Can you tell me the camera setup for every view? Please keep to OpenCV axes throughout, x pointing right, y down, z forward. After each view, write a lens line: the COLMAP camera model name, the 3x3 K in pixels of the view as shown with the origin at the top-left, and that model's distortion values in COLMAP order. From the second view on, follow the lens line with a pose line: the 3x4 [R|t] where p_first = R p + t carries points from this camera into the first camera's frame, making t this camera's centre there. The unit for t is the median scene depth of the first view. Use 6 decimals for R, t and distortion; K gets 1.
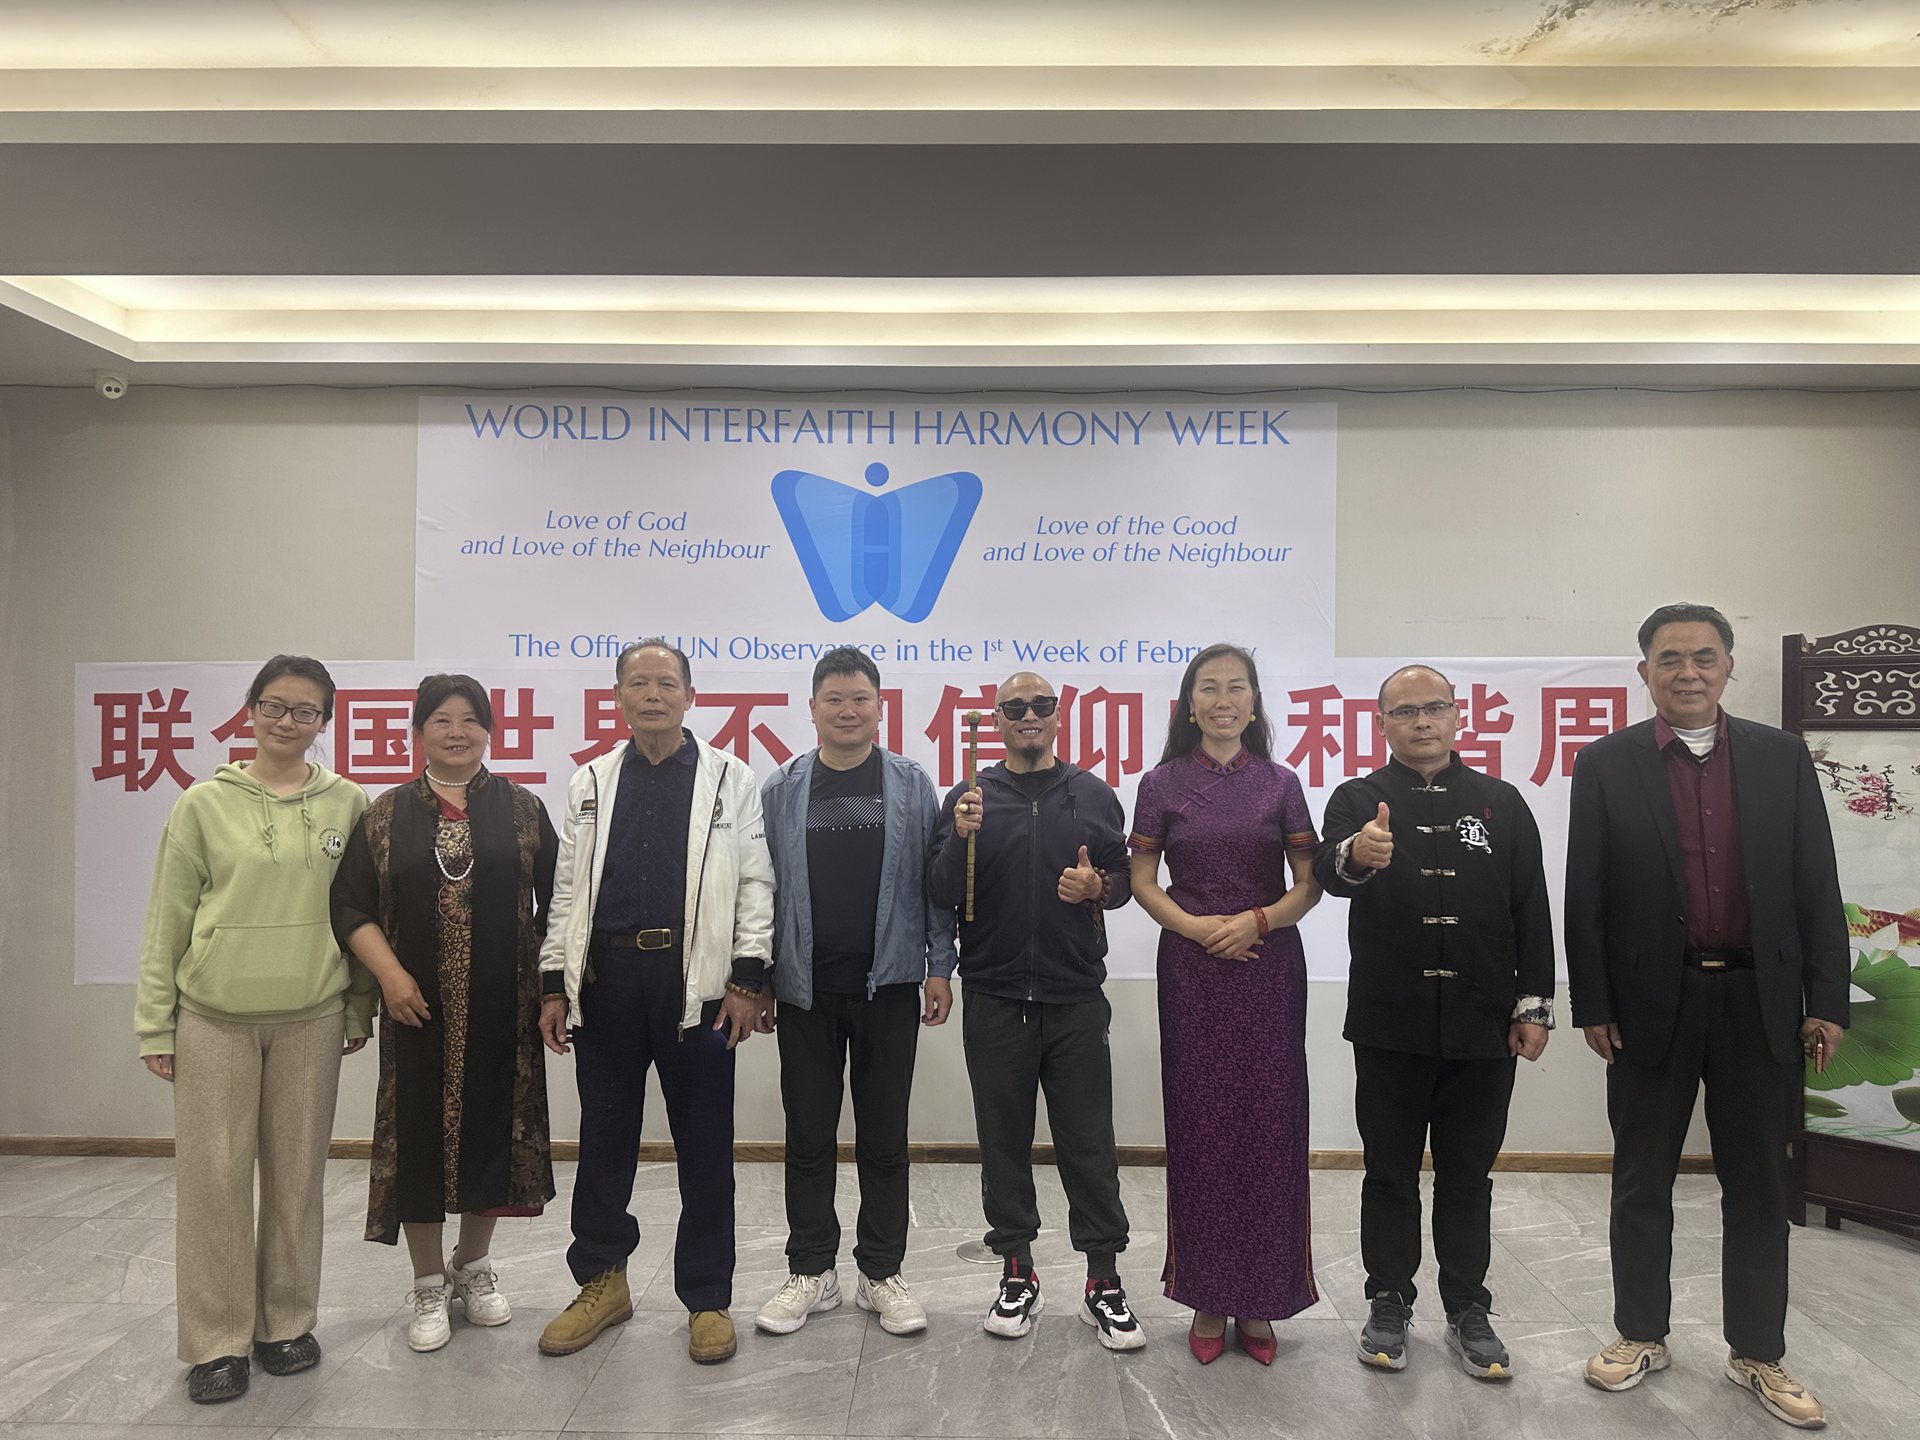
lens RADIAL K [[1351.0, 0, 963.0], [0, 1351.0, 710.2], [0, 0, 1]] dist [0.169560, -0.305260]
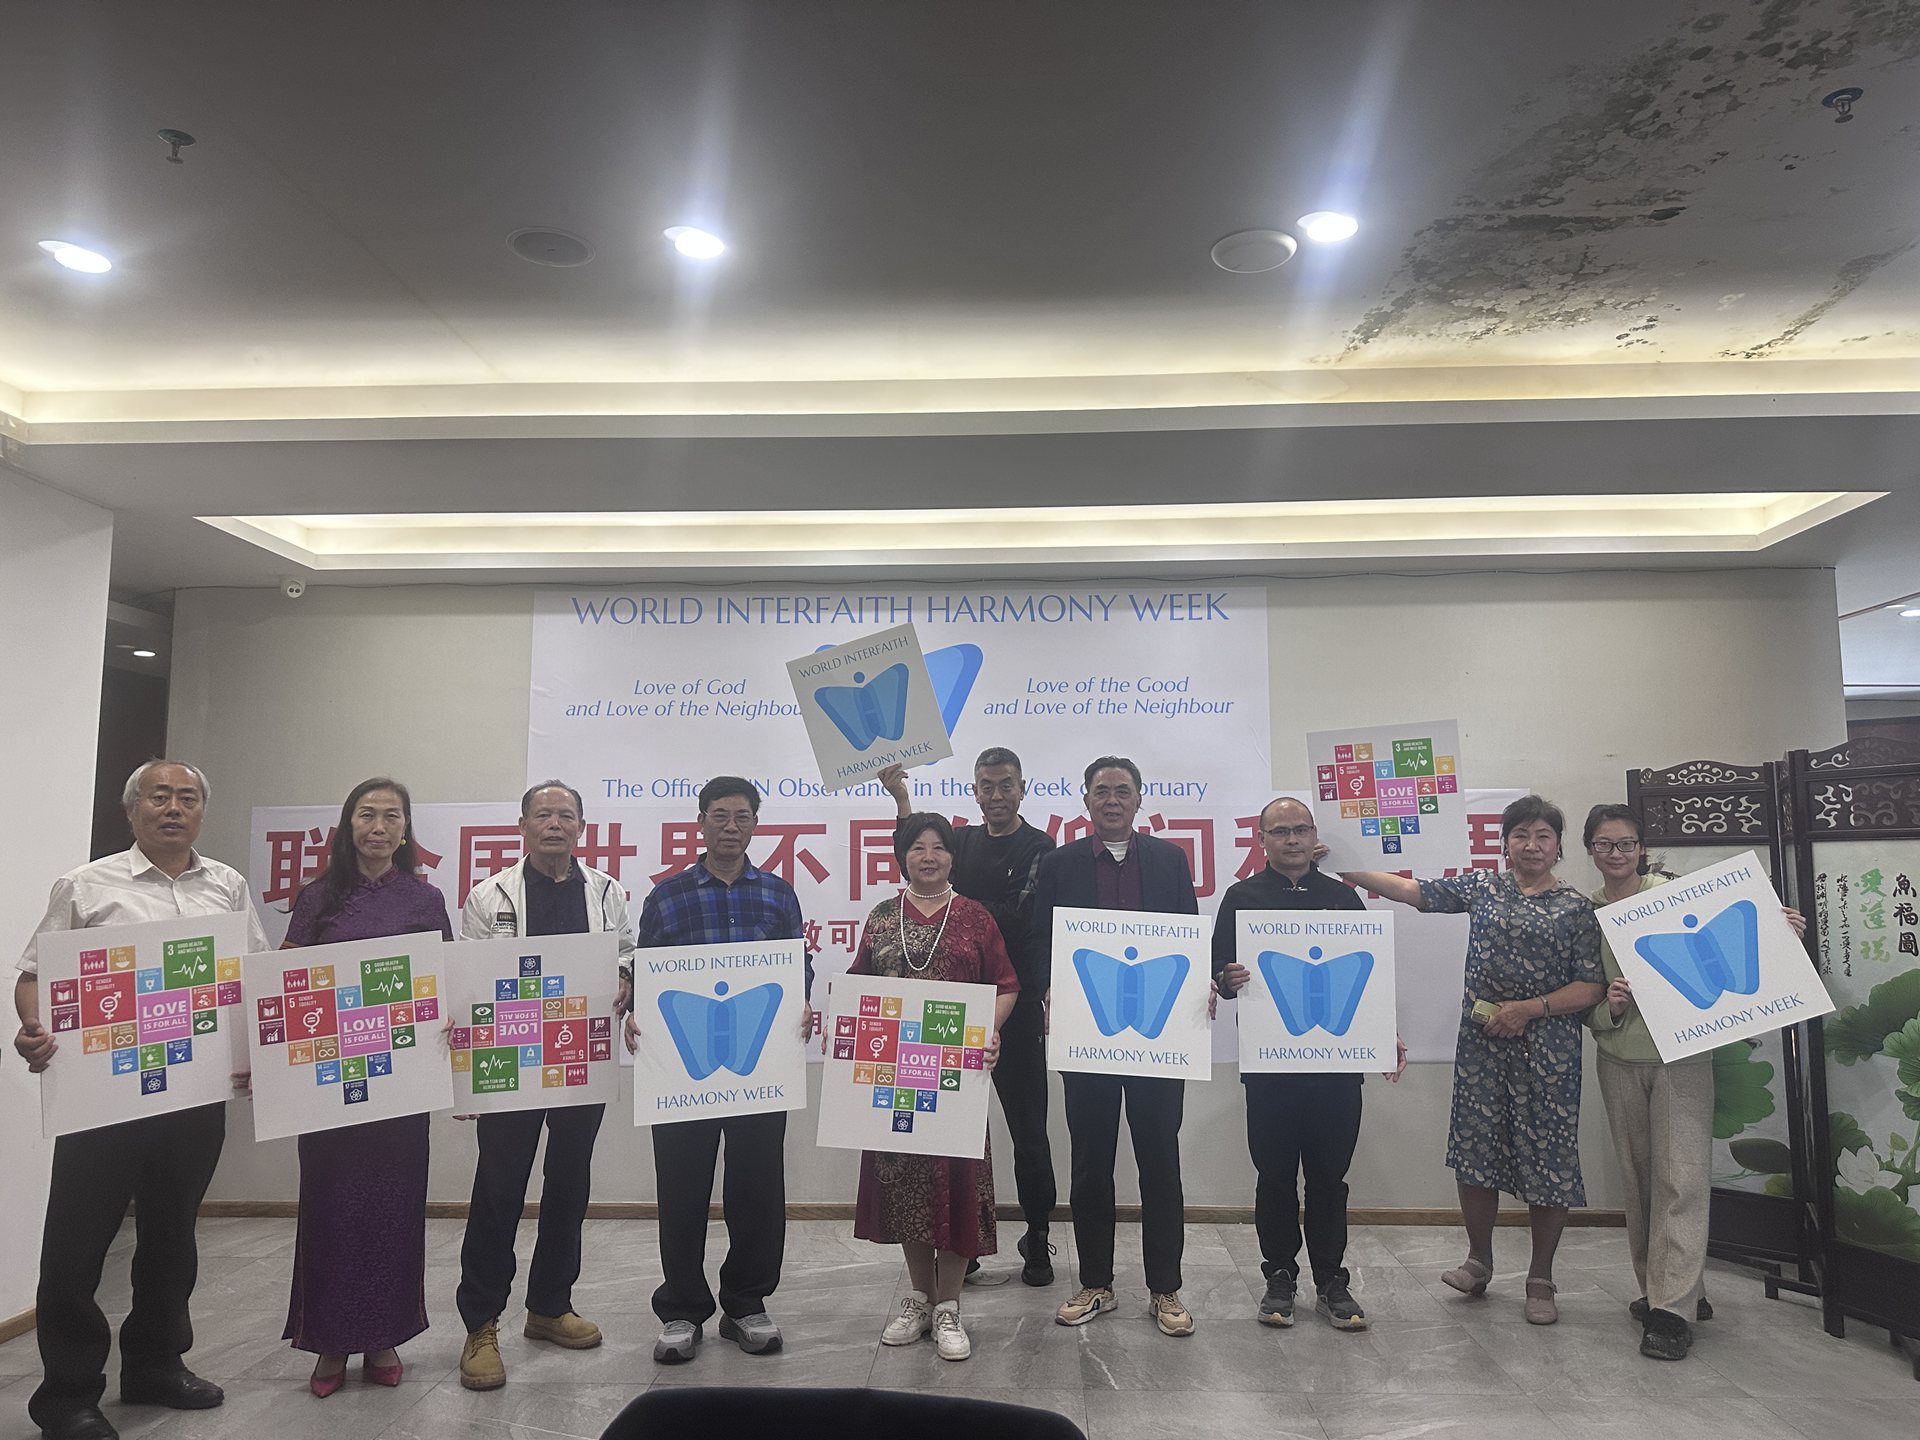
lens RADIAL K [[1351.0, 0, 963.0], [0, 1351.0, 710.2], [0, 0, 1]] dist [0.169560, -0.305260]
pose [[0.999683, -0.011775, -0.022256, 0.023196], [0.009418, 0.994617, -0.103189, 0.012879], [0.023351, 0.102946, 0.994413, -0.227238]]
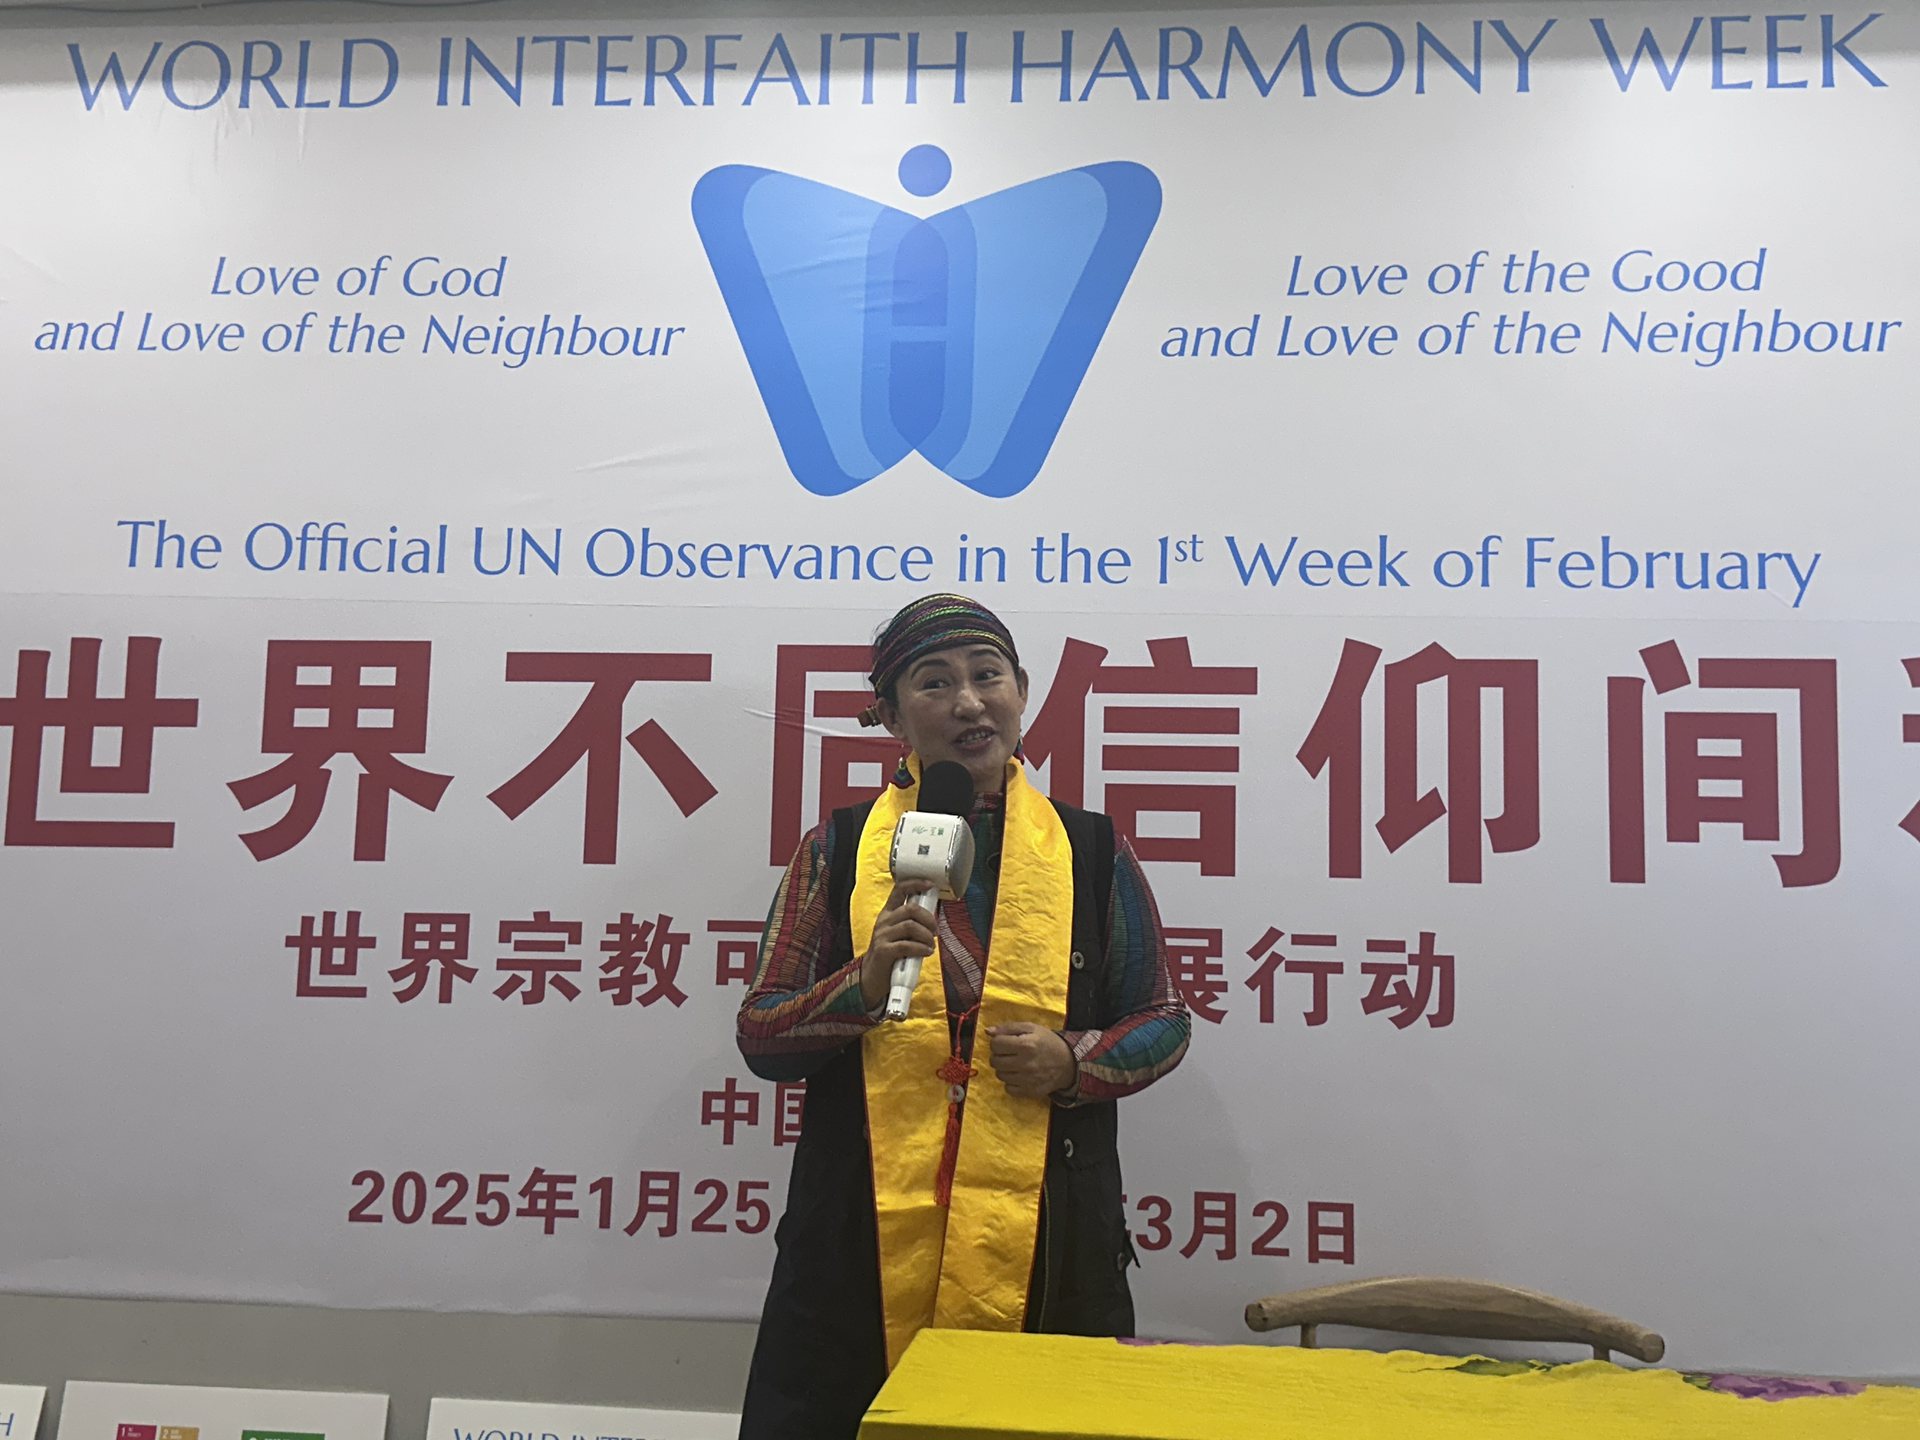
lens RADIAL K [[1973.2, 0, 960.0], [0, 1973.2, 720.0], [0, 0, 1]] dist [0.191688, -0.431973]
pose [[0.995646, 0.014792, -0.092035, 0.011312], [-0.023384, 0.995392, -0.092990, 0.067291], [0.090235, 0.094737, 0.991404, 0.368725]]
